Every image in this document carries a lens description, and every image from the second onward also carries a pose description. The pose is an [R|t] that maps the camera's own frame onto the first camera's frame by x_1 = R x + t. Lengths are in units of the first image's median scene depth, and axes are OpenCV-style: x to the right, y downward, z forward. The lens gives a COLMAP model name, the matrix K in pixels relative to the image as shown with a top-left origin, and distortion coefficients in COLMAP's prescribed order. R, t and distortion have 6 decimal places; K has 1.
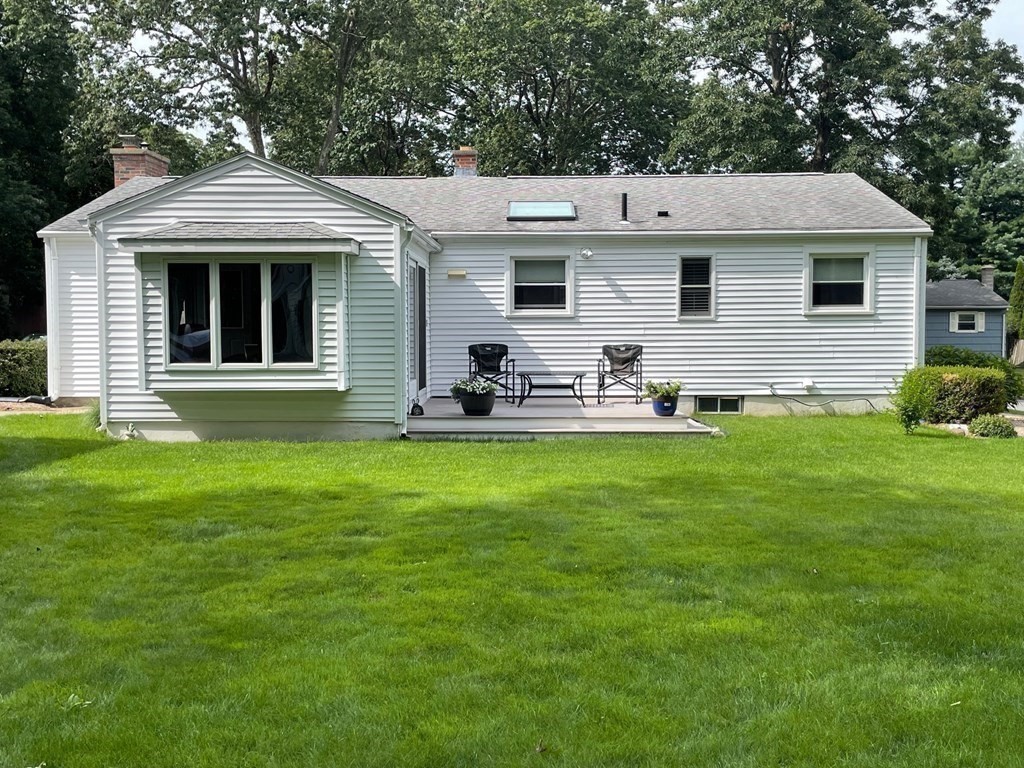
lens RADIAL K [[1071.0, 0, 512.5], [0, 1071.0, 386.6], [0, 0, 1]] dist [0.058205, 0.000000]
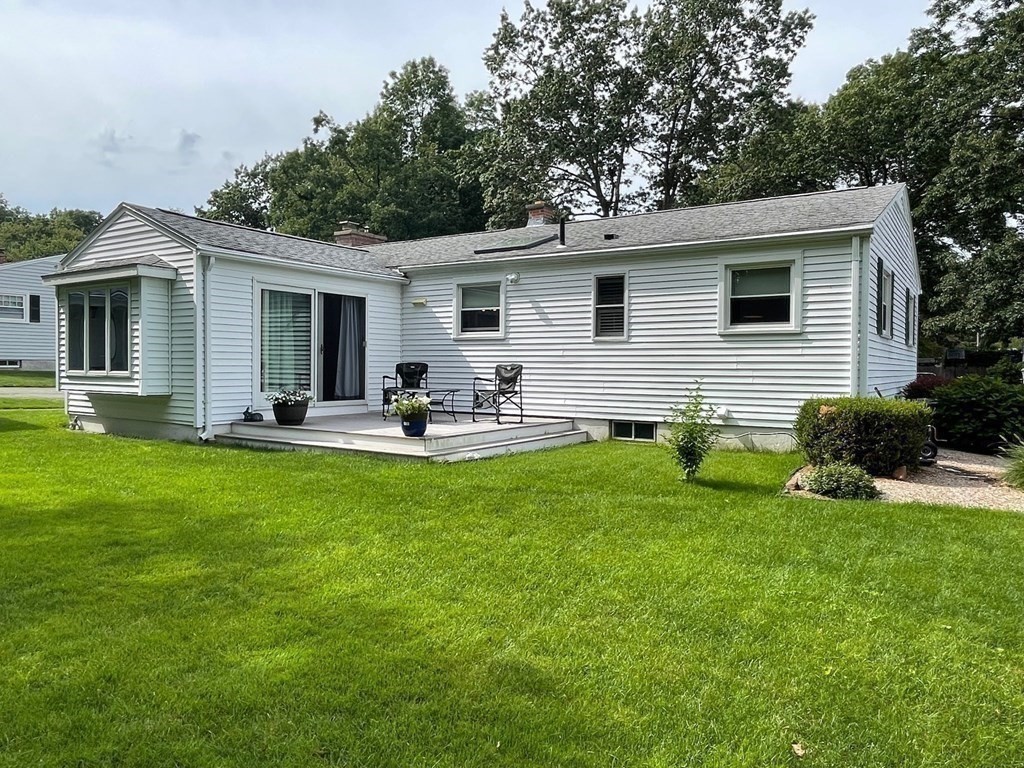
lens RADIAL K [[707.1, 0, 517.5], [0, 707.1, 383.4], [0, 0, 1]] dist [0.000610, 0.000257]
pose [[0.844770, 0.024792, -0.534555, 0.442895], [-0.042079, 0.998911, -0.020169, -0.007694], [0.533472, 0.039532, 0.844893, 0.421377]]
